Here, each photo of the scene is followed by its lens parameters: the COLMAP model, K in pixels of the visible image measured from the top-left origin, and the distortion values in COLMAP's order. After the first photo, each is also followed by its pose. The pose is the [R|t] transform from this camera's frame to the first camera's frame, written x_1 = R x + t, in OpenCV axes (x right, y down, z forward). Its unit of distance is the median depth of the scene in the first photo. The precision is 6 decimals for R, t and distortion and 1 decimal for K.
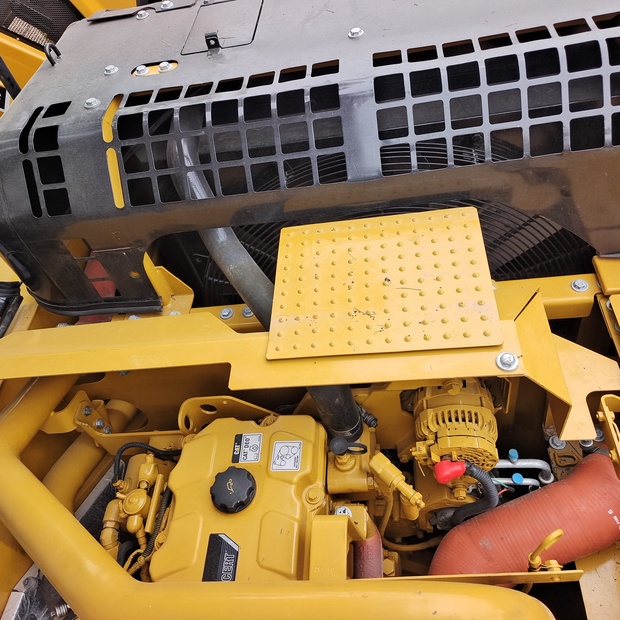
lens RADIAL K [[558.9, 0, 309.2], [0, 558.9, 310.2], [0, 0, 1]] dist [0.030777, 0.000756]
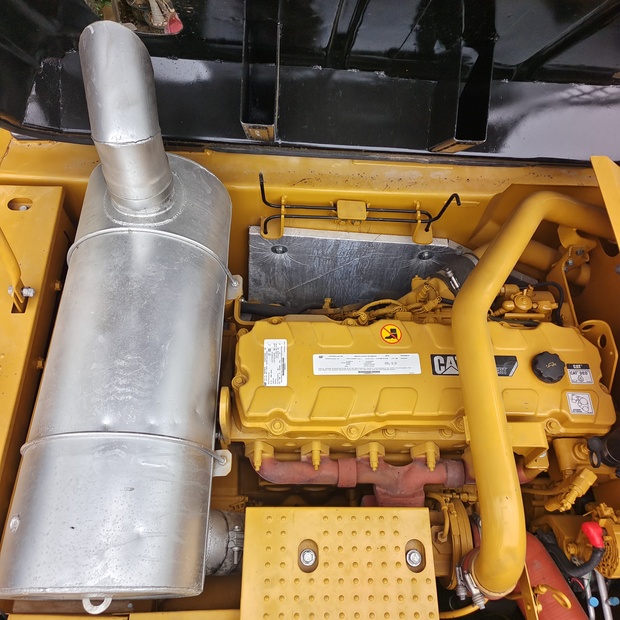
lens RADIAL K [[558.9, 0, 311.5], [0, 558.9, 309.2], [0, 0, 1]] dist [0.030777, 0.000756]
pose [[0.056231, 0.957908, -0.281516, 0.083671], [-0.819166, 0.205460, 0.535493, 0.018361], [0.570793, 0.200497, 0.796239, -0.465252]]
